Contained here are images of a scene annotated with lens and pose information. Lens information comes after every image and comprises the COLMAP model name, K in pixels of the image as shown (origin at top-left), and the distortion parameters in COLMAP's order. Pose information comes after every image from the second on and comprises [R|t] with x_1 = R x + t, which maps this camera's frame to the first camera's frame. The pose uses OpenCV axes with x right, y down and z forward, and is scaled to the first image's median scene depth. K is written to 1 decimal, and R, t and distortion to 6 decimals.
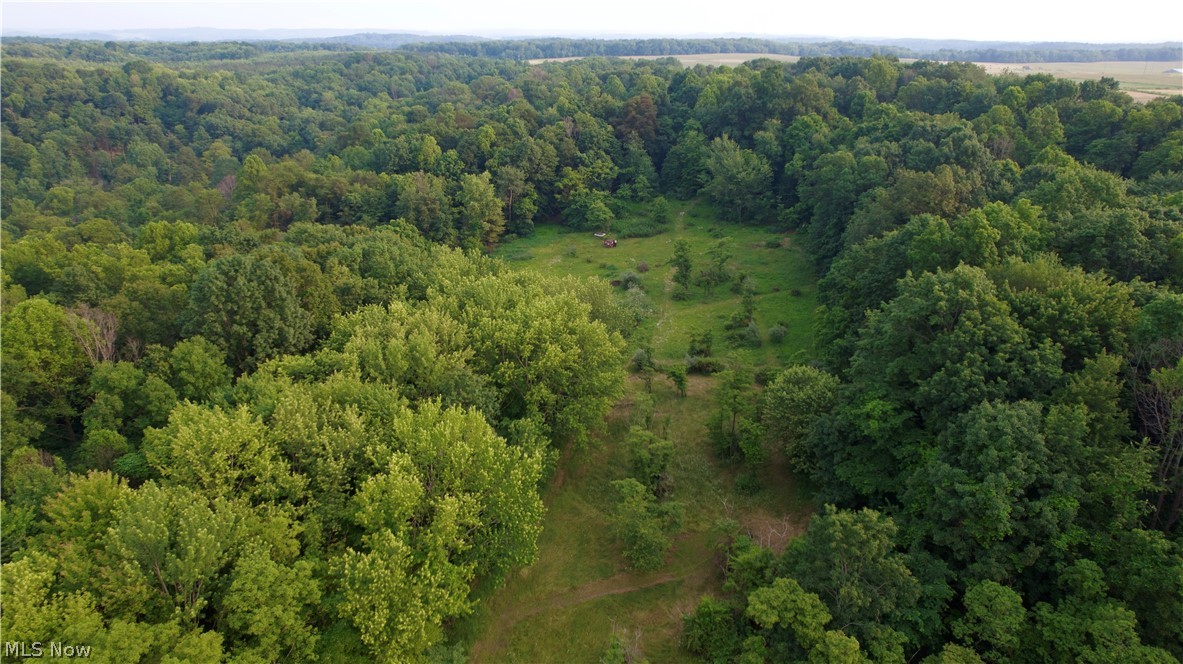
lens RADIAL K [[750.7, 0, 591.5], [0, 750.7, 332.0], [0, 0, 1]] dist [-0.067160, 0.056041]
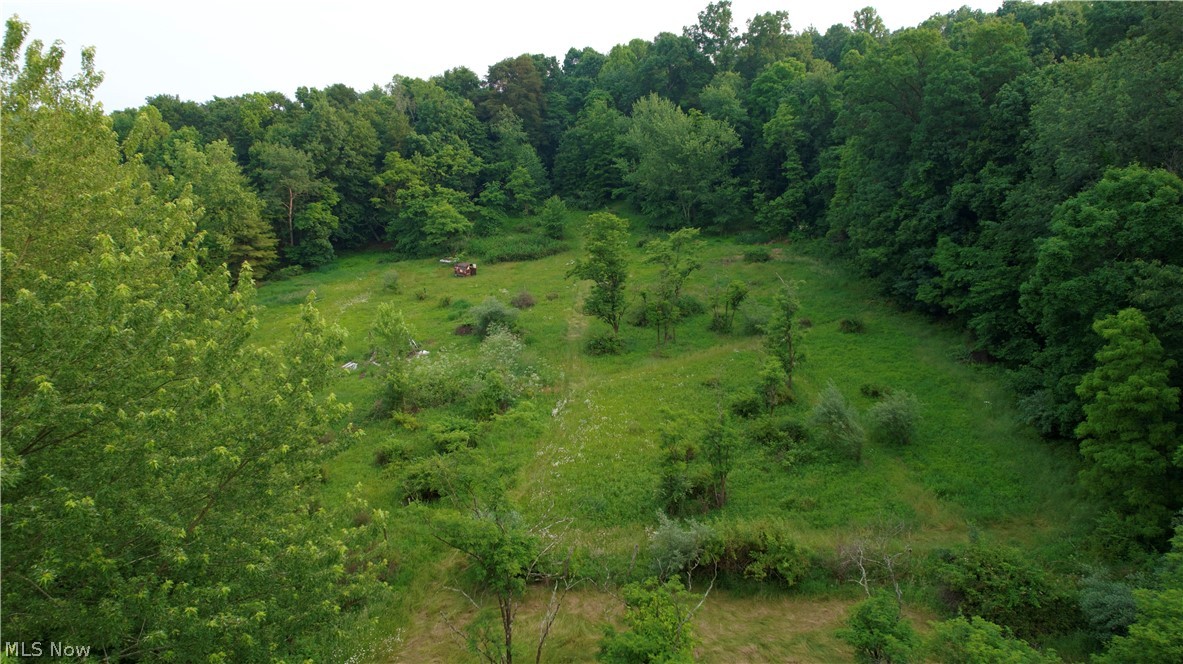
lens RADIAL K [[750.7, 0, 591.5], [0, 750.7, 332.0], [0, 0, 1]] dist [-0.067160, 0.056041]
pose [[0.990487, -0.041242, 0.131278, 0.040792], [0.056774, 0.991525, -0.116857, -0.003341], [-0.125346, 0.123199, 0.984434, 0.430626]]
